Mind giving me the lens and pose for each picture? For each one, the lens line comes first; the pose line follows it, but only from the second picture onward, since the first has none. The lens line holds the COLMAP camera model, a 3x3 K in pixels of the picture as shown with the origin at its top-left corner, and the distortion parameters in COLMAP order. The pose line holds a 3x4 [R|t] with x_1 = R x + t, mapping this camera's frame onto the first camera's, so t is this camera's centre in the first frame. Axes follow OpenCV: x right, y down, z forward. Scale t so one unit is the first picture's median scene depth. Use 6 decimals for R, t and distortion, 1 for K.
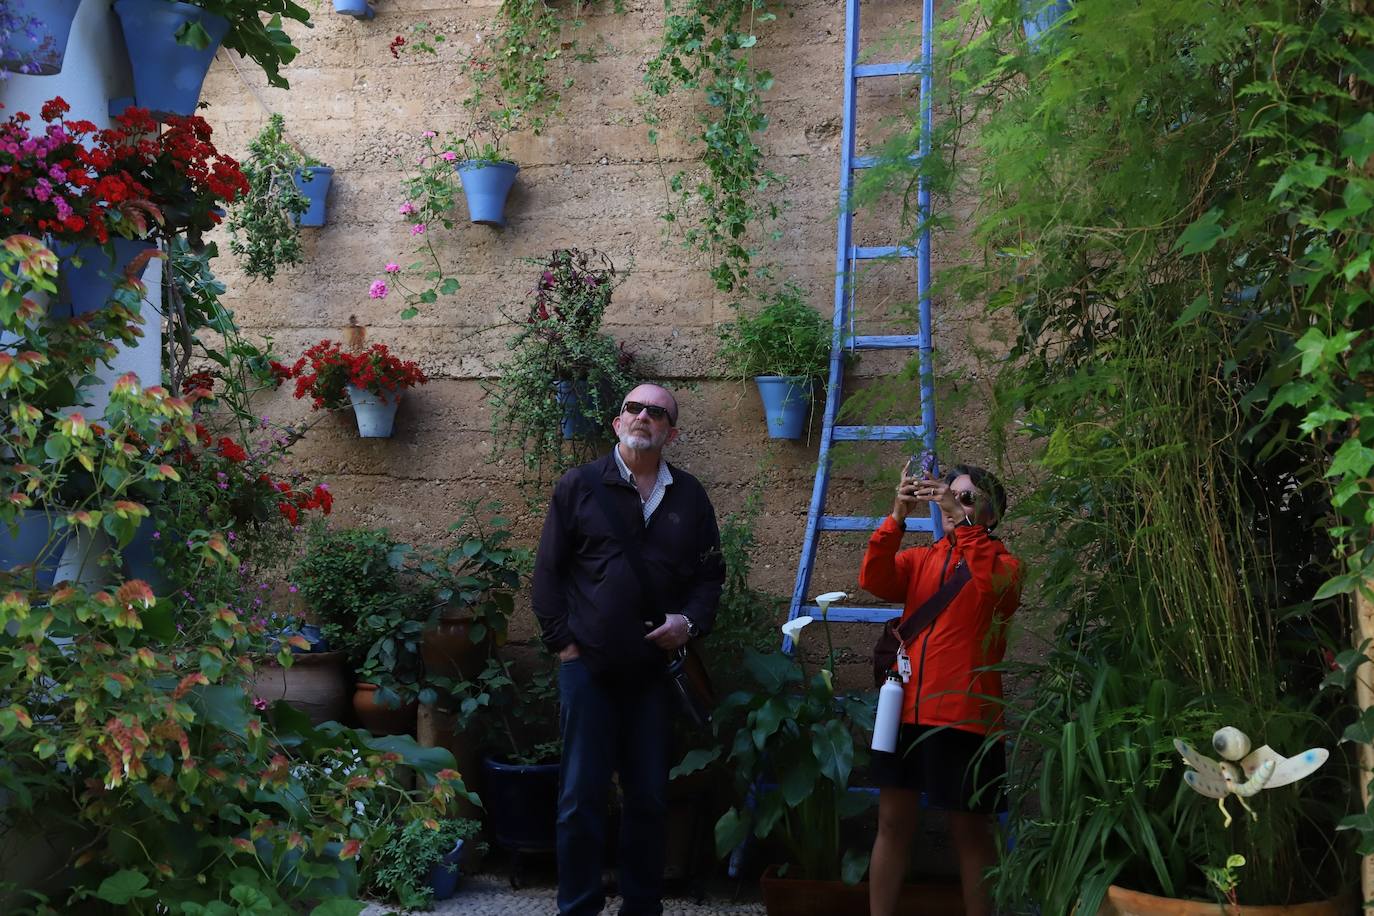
lens RADIAL K [[2058.2, 0, 689.6], [0, 2058.2, 463.5], [0, 0, 1]] dist [0.194941, 0.000000]
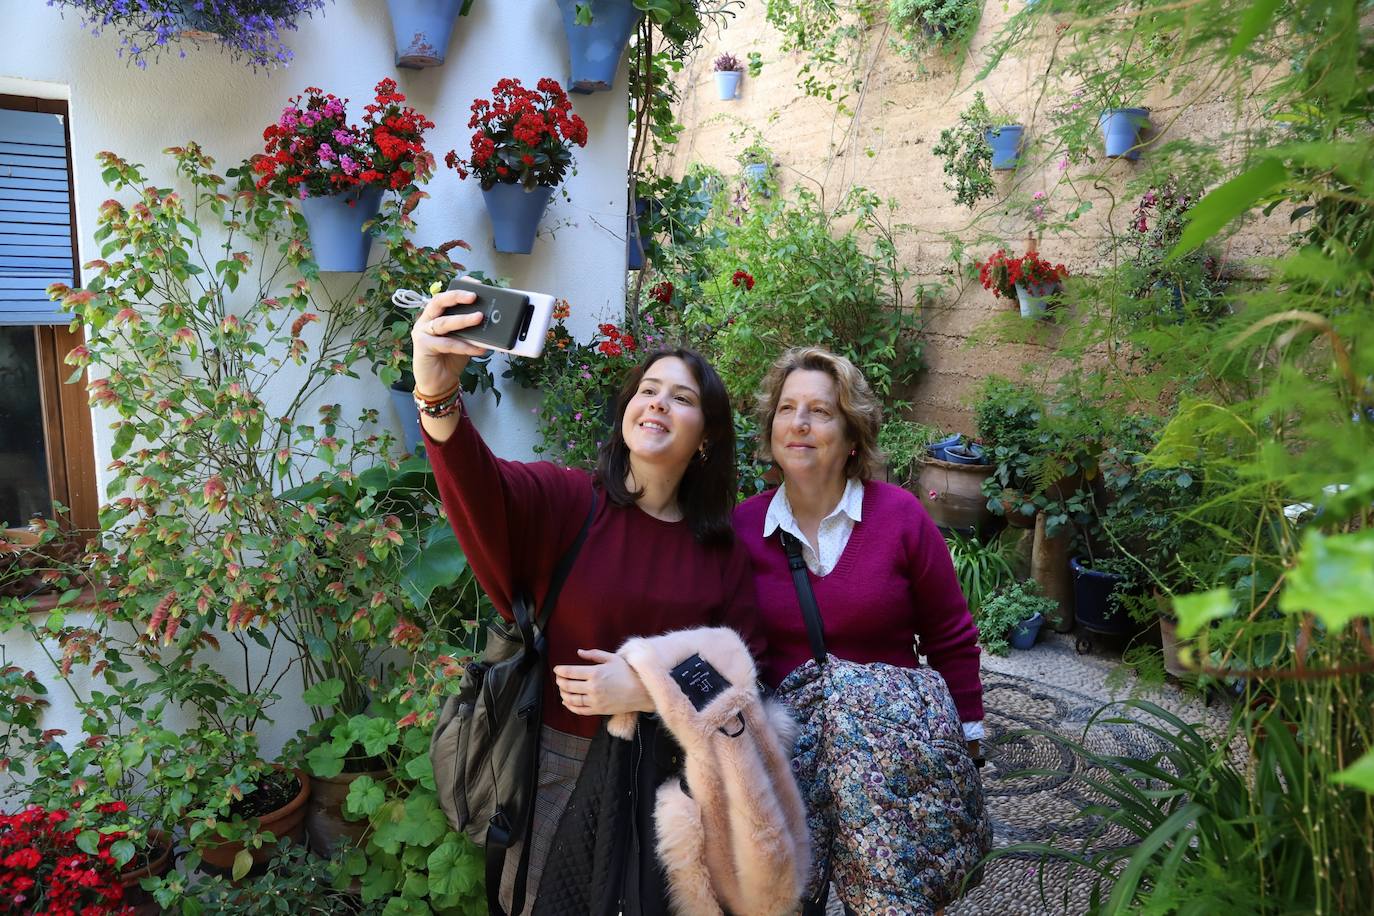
lens RADIAL K [[968.5, 0, 686.9], [0, 968.5, 468.7], [0, 0, 1]] dist [-0.079975, 0.026920]
pose [[0.723109, 0.136459, -0.677120, 0.141328], [-0.020639, 0.984122, 0.176287, -0.023637], [0.690425, -0.113500, 0.714444, 0.380610]]
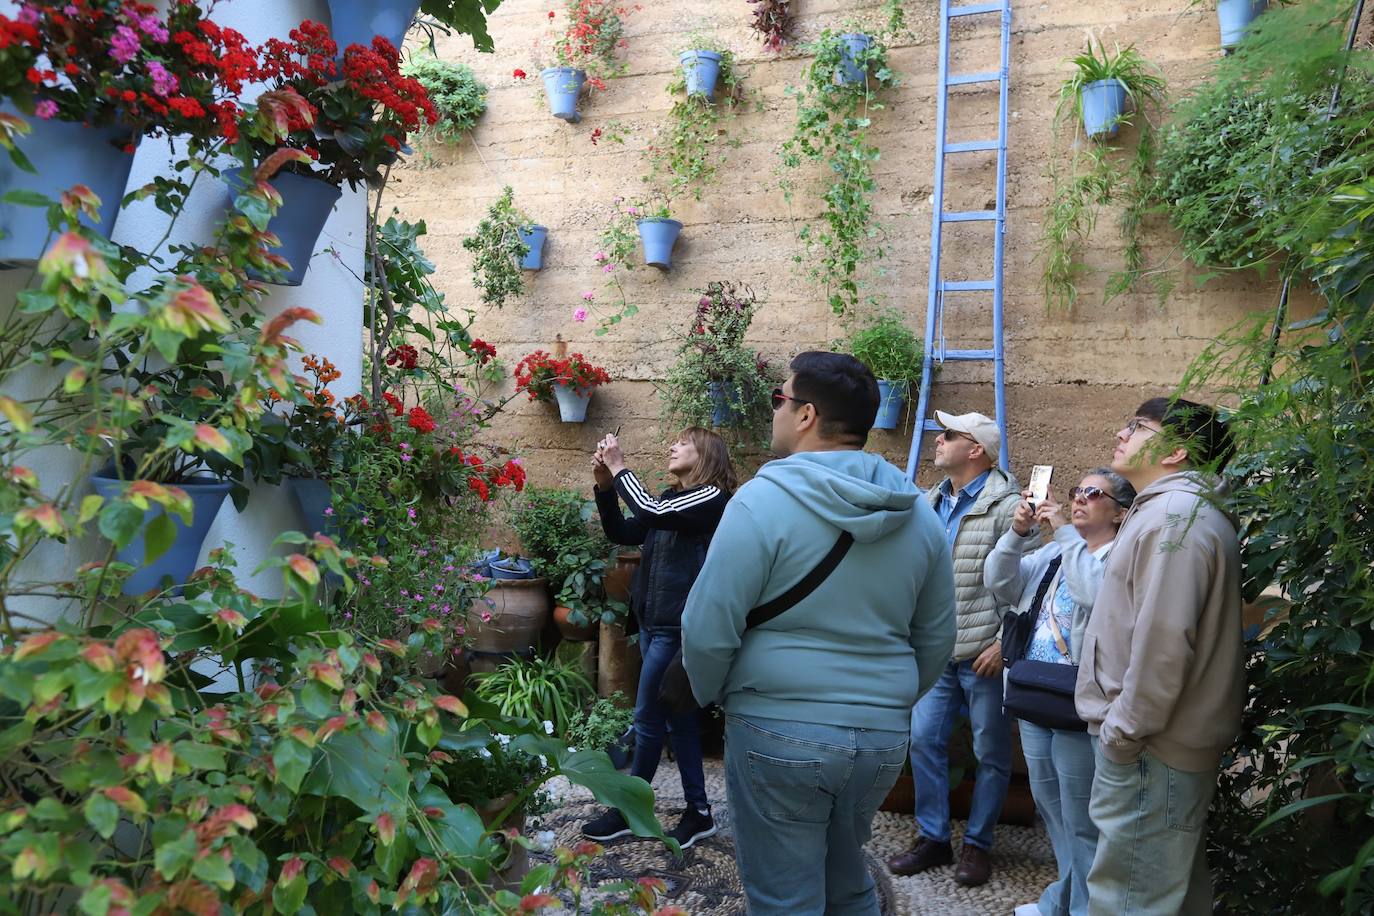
lens RADIAL K [[1018.3, 0, 674.0], [0, 1018.3, 456.0], [0, 0, 1]] dist [-0.002699, 0.013012]
pose [[0.998404, 0.021695, -0.052141, -0.052363], [-0.021211, 0.999727, 0.009815, 0.001874], [0.052340, -0.008693, 0.998591, 0.349088]]
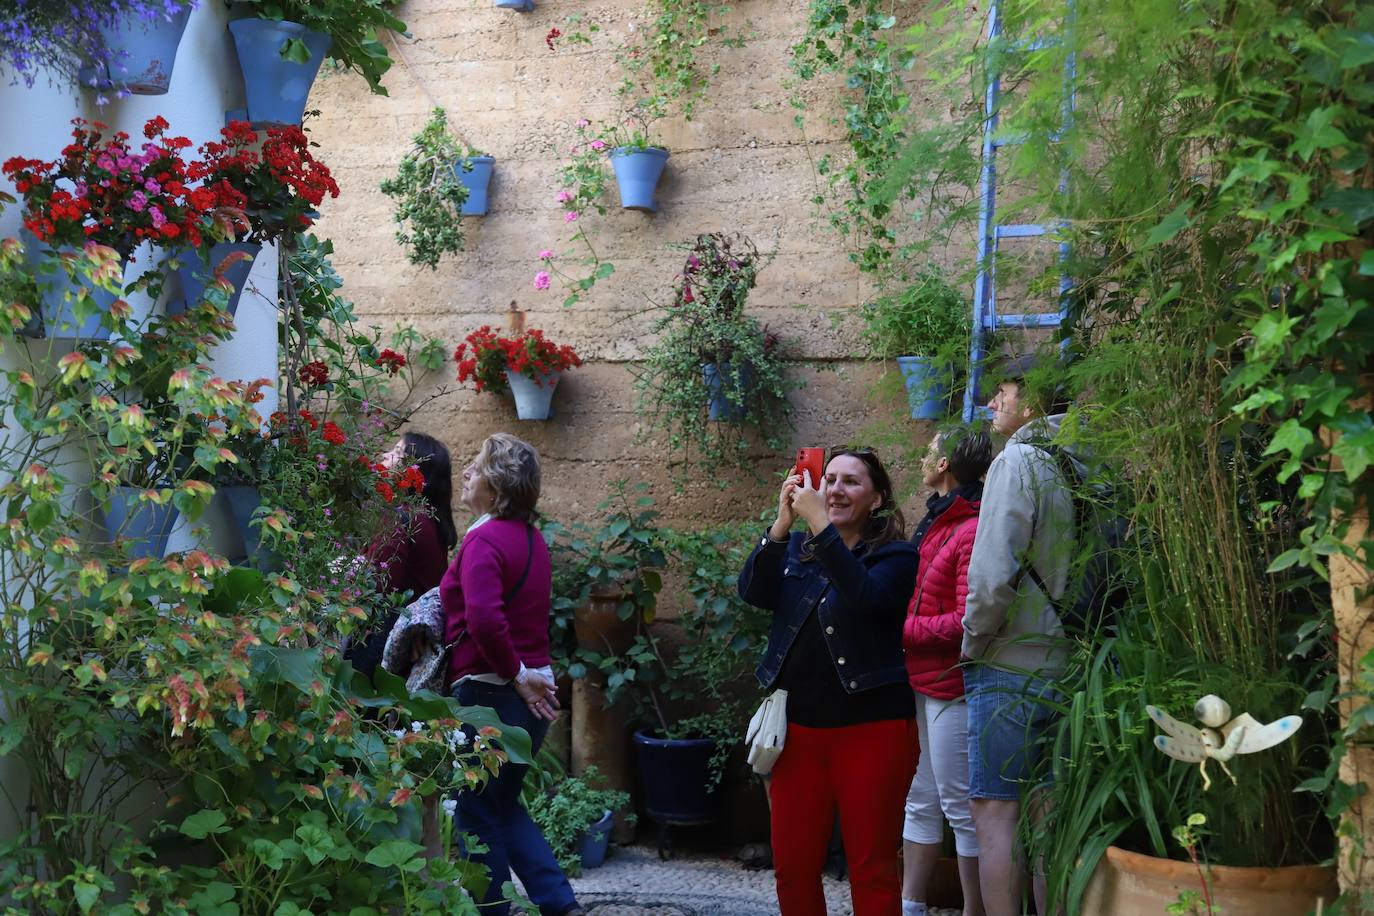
lens RADIAL K [[2167.9, 0, 680.2], [0, 2167.9, 464.0], [0, 0, 1]] dist [0.191884, 0.000000]
pose [[0.990490, -0.001987, -0.137571, 0.072714], [0.003315, 0.999950, 0.009426, -0.000485], [0.137546, -0.009792, 0.990447, -0.061829]]
